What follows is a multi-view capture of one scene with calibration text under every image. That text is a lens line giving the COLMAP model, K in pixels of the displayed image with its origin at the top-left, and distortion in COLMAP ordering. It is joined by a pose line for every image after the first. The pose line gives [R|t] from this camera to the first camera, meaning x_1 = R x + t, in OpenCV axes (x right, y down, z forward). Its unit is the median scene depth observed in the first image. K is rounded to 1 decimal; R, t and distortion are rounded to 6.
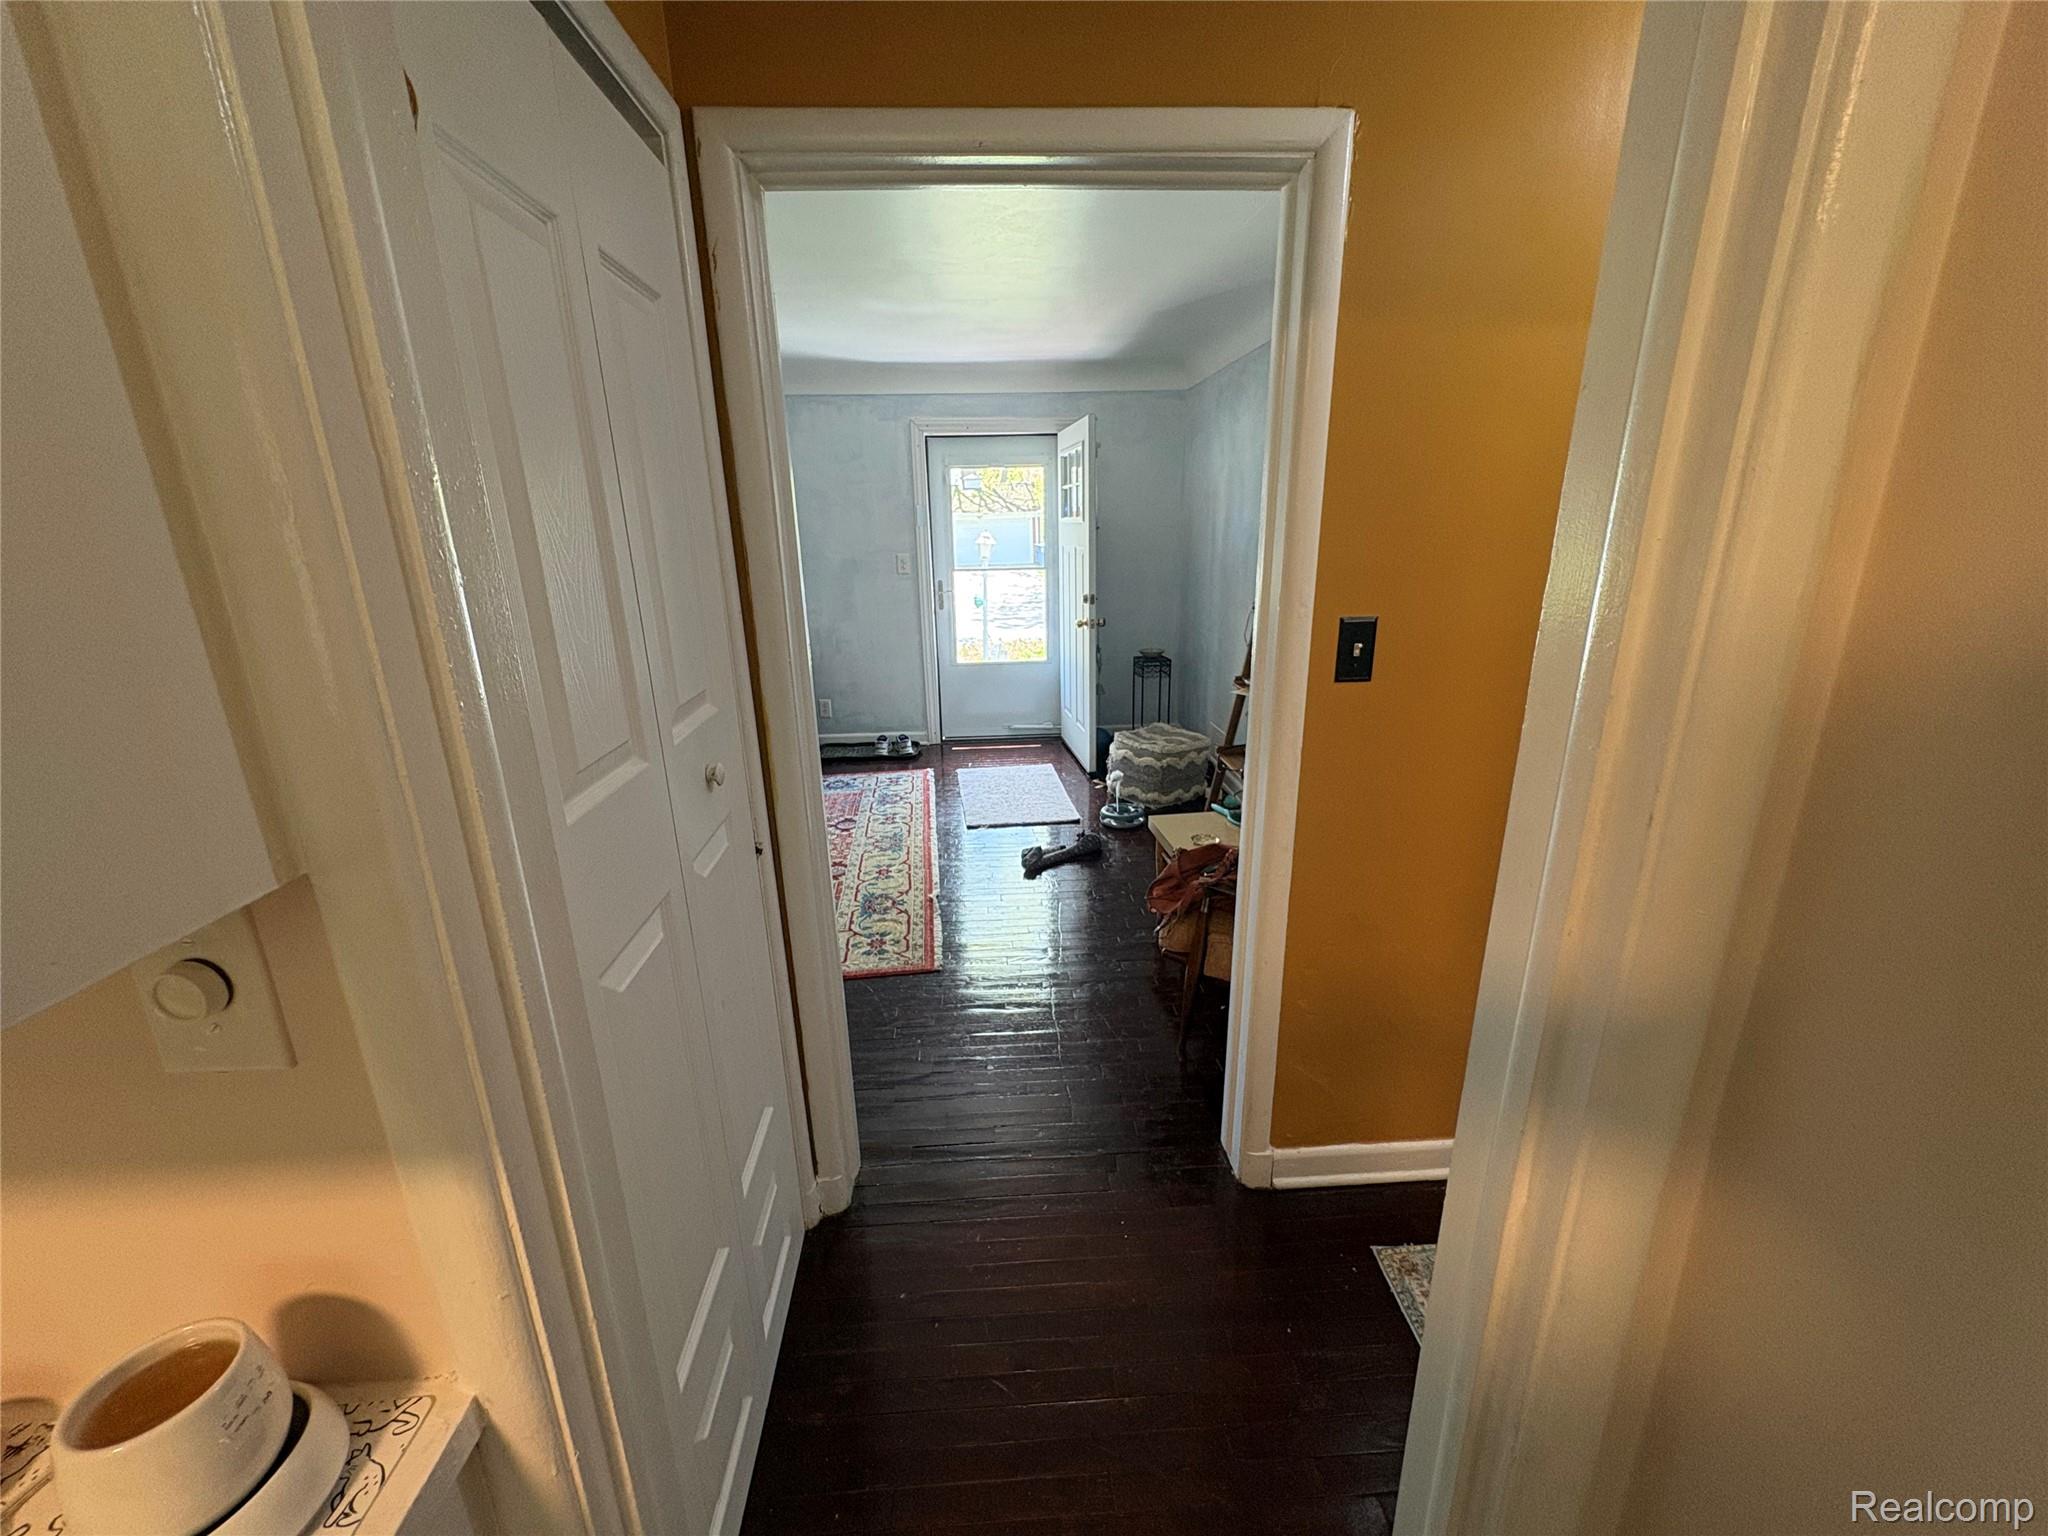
lens RADIAL K [[815.6, 0, 1021.3], [0, 815.6, 767.7], [0, 0, 1]] dist [0.000954, 0.000033]
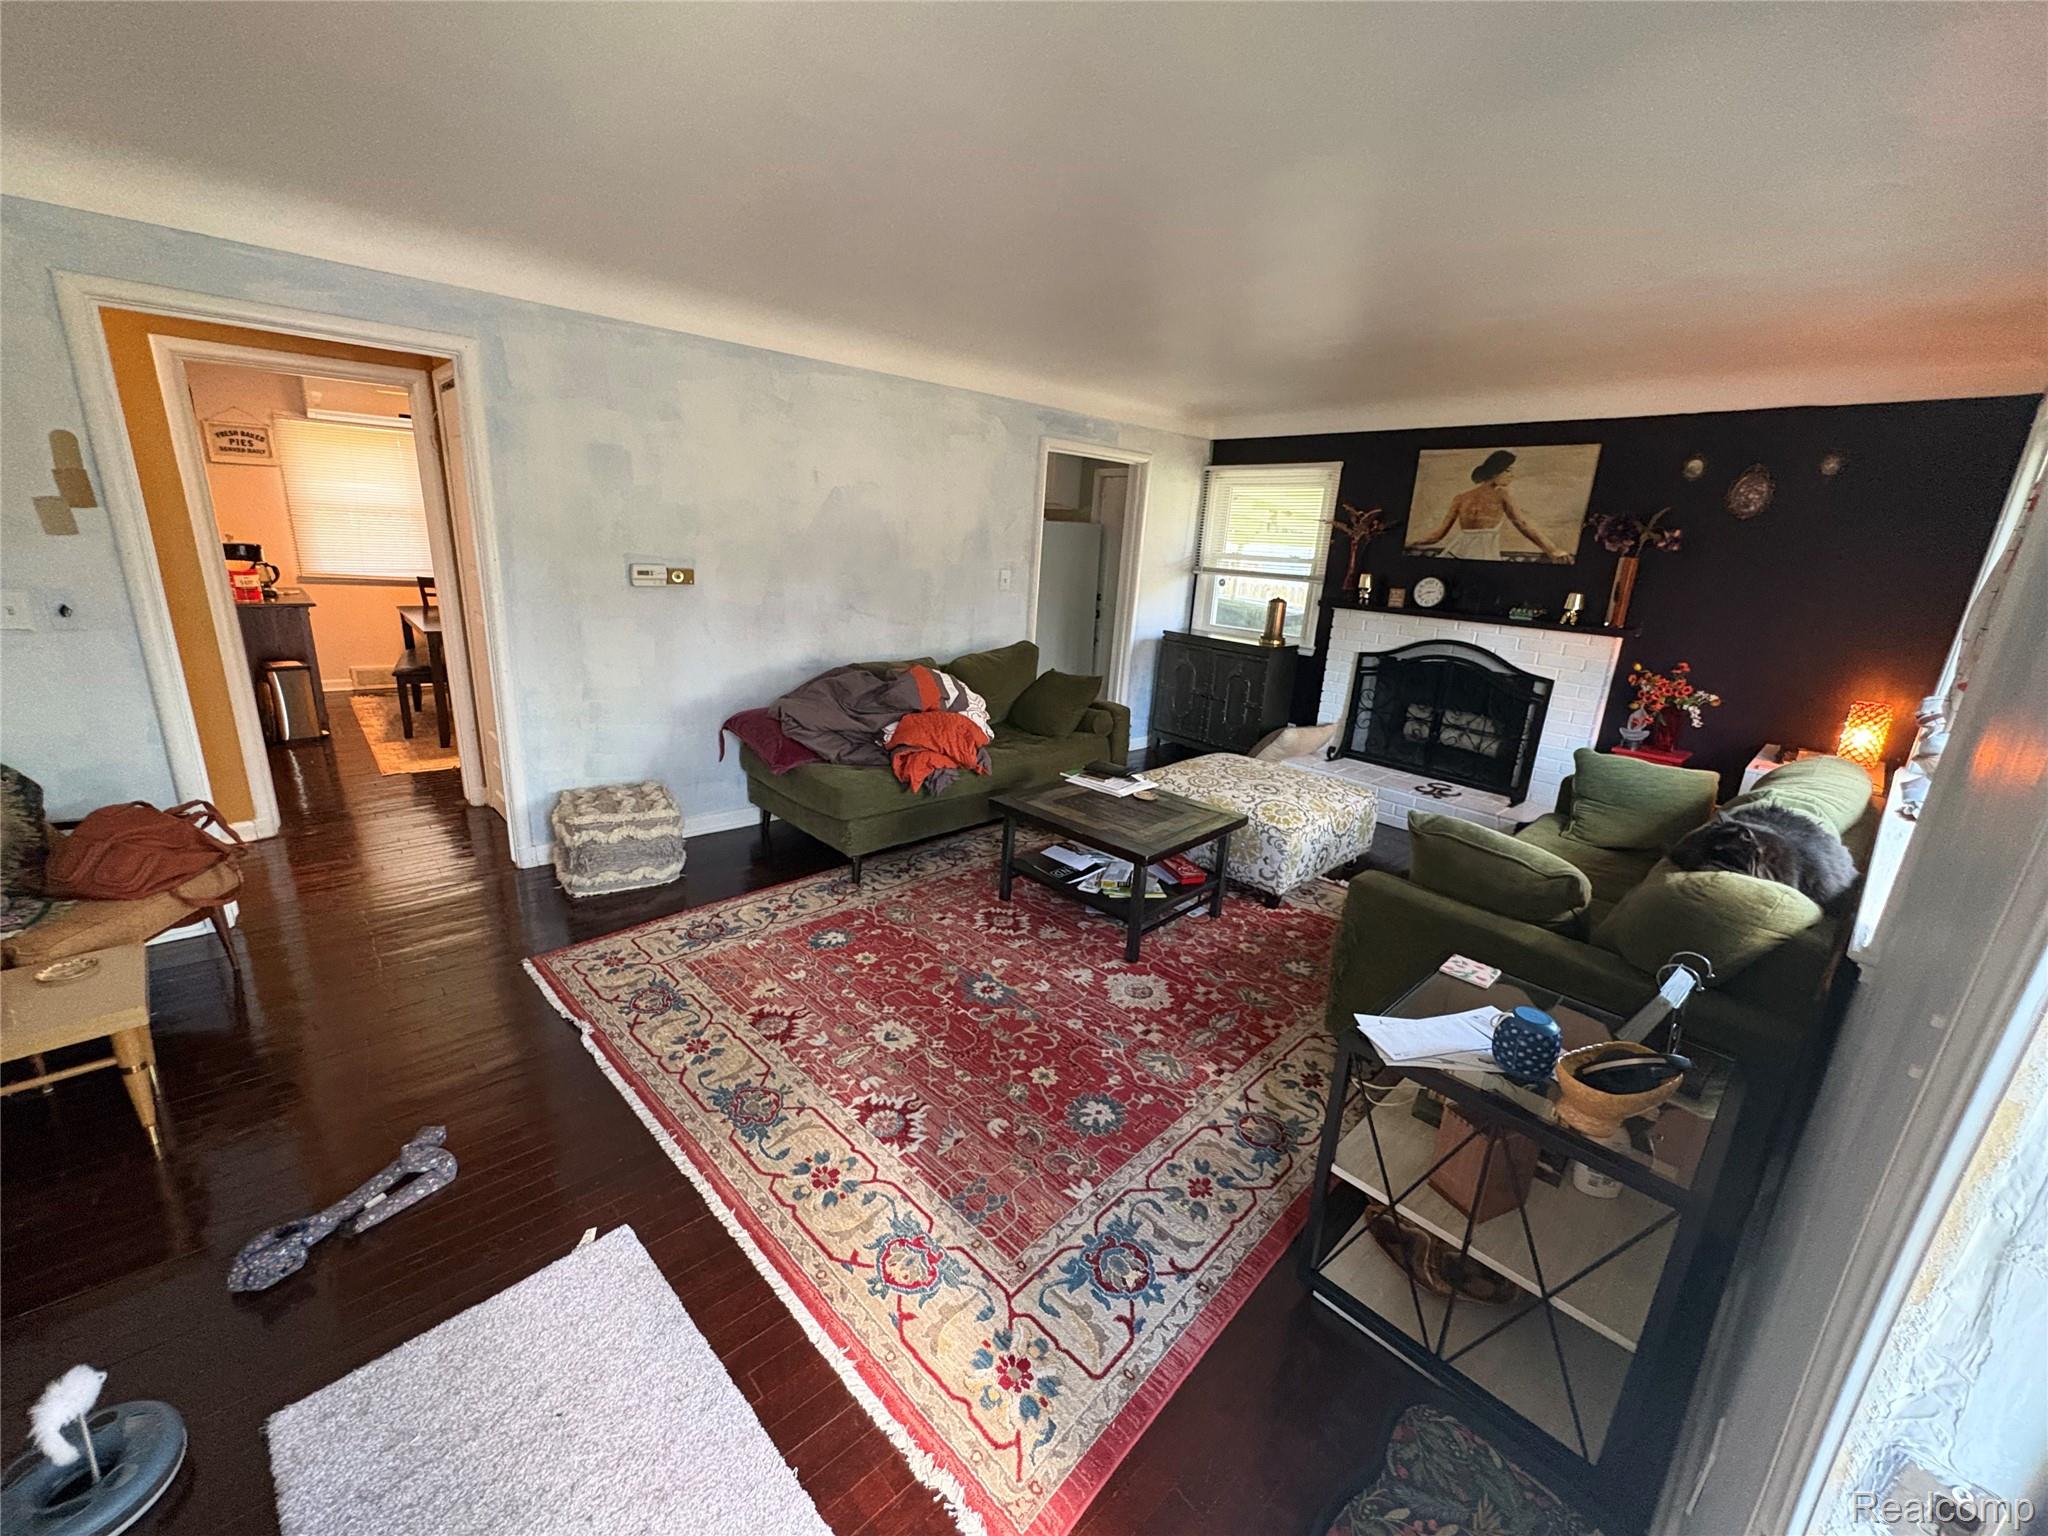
lens RADIAL K [[815.6, 0, 1021.3], [0, 815.6, 767.7], [0, 0, 1]] dist [0.000954, 0.000033]
pose [[-0.780083, 0.151476, -0.607063, -0.003633], [-0.216863, 0.844646, 0.489431, -0.388454], [0.586891, 0.513446, -0.626045, 1.258020]]
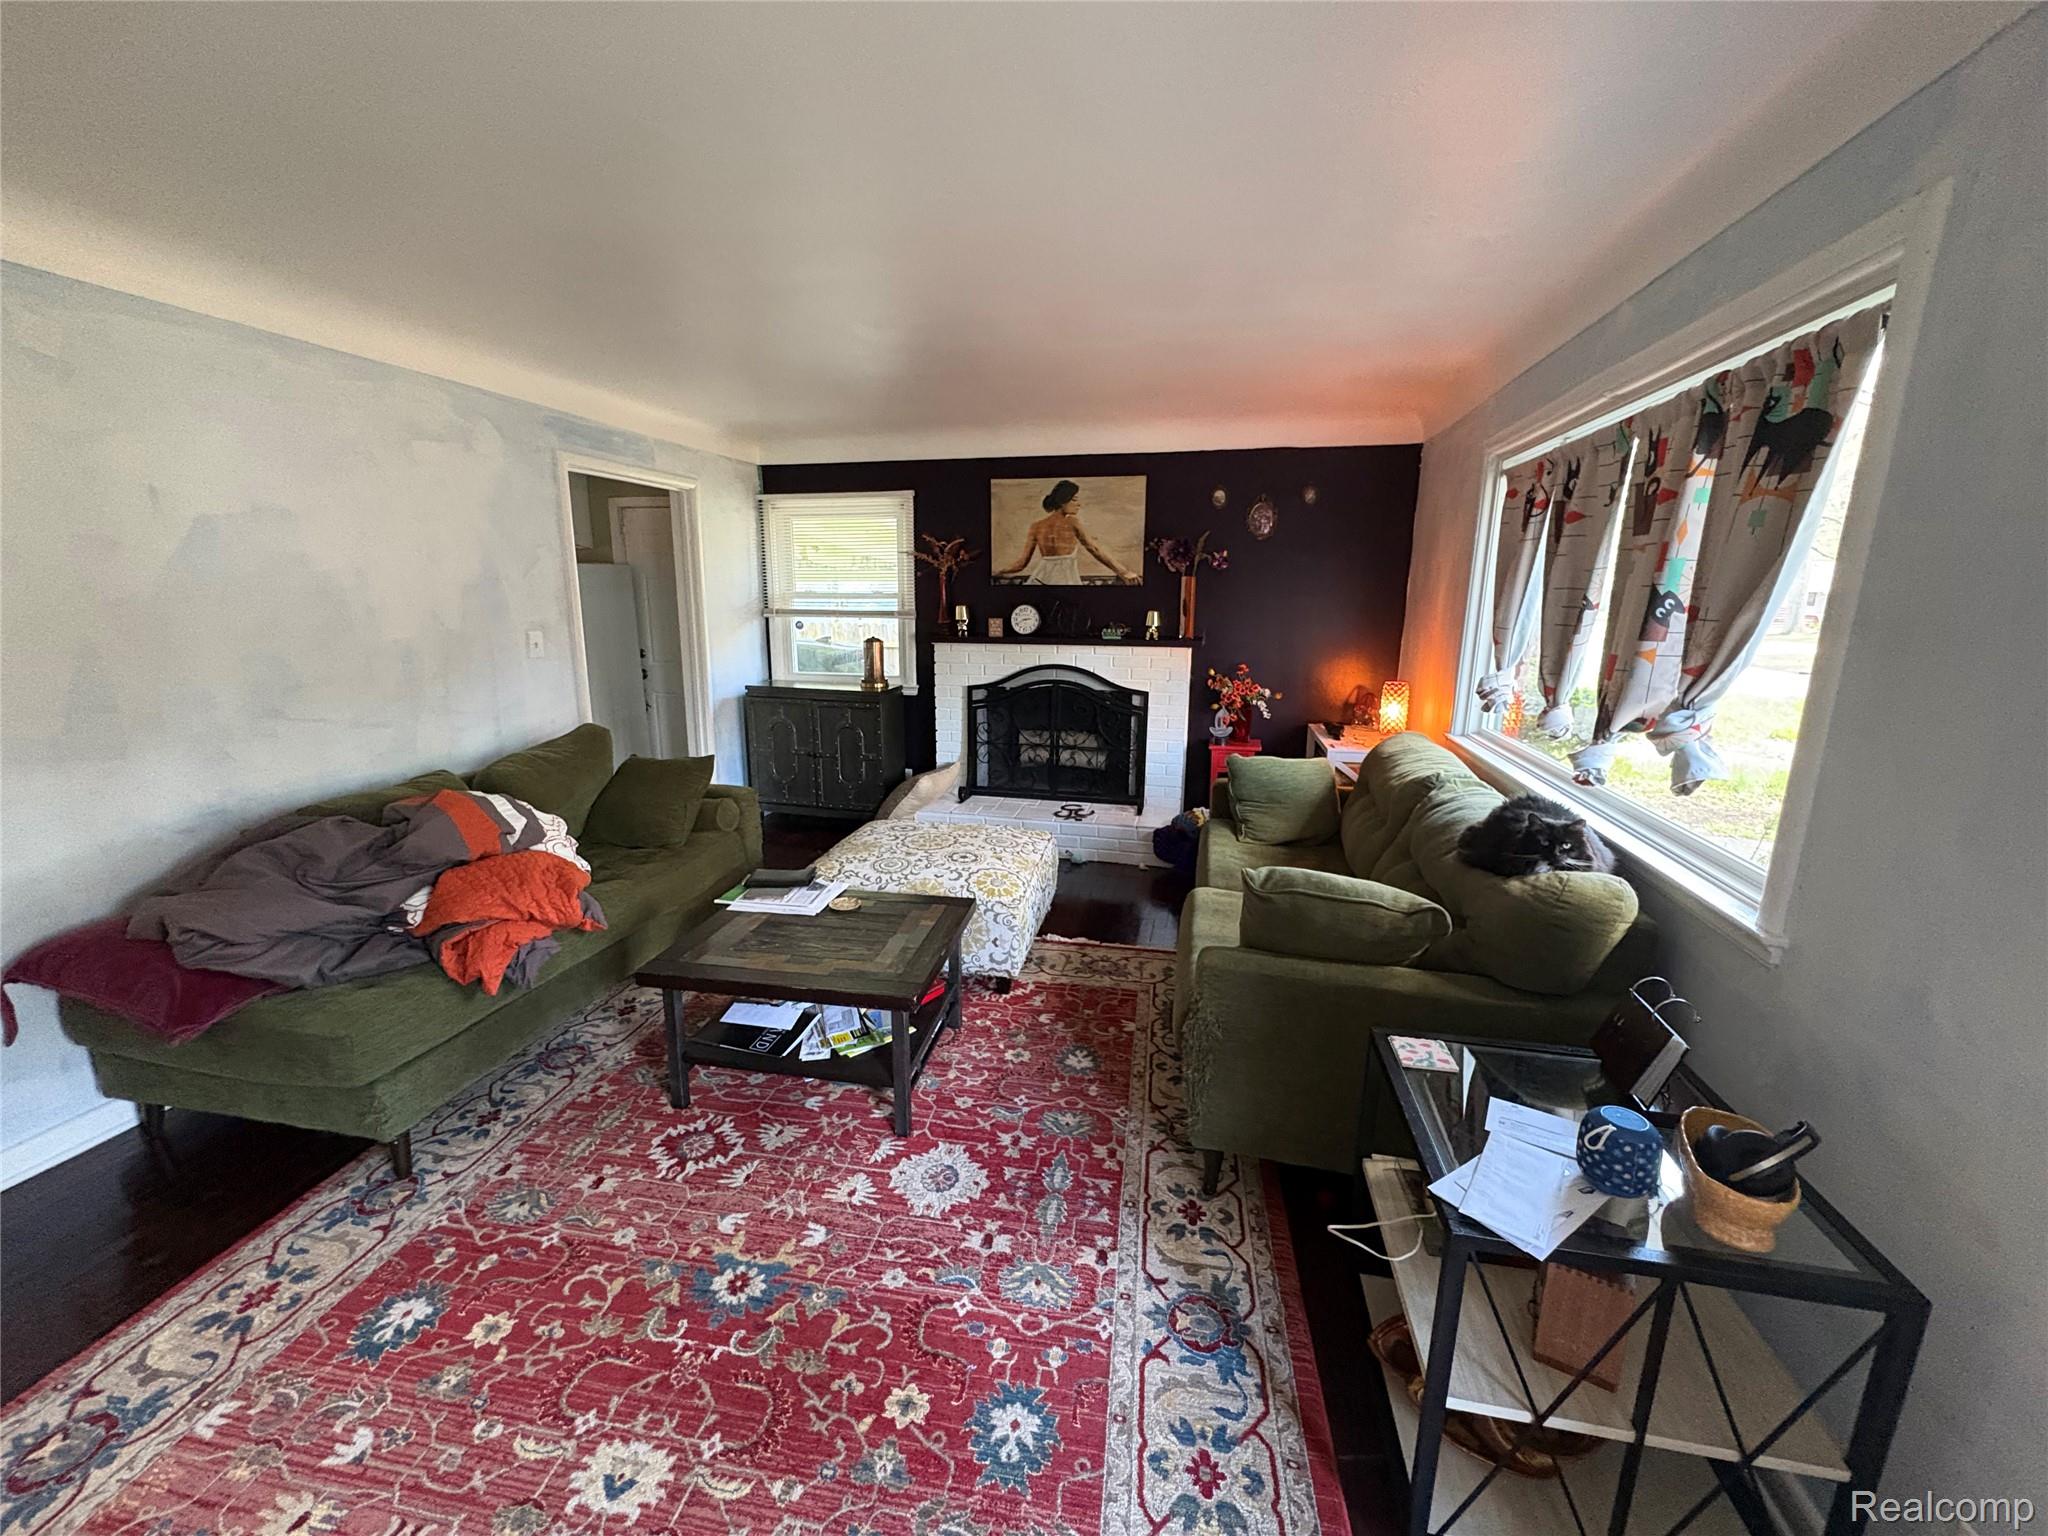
lens RADIAL K [[815.6, 0, 1021.3], [0, 815.6, 767.7], [0, 0, 1]] dist [0.000954, 0.000033]
pose [[-0.286987, 0.224973, -0.931142, -0.067151], [-0.277345, 0.910886, 0.305559, -0.318142], [0.916907, 0.345939, -0.199017, 1.042255]]
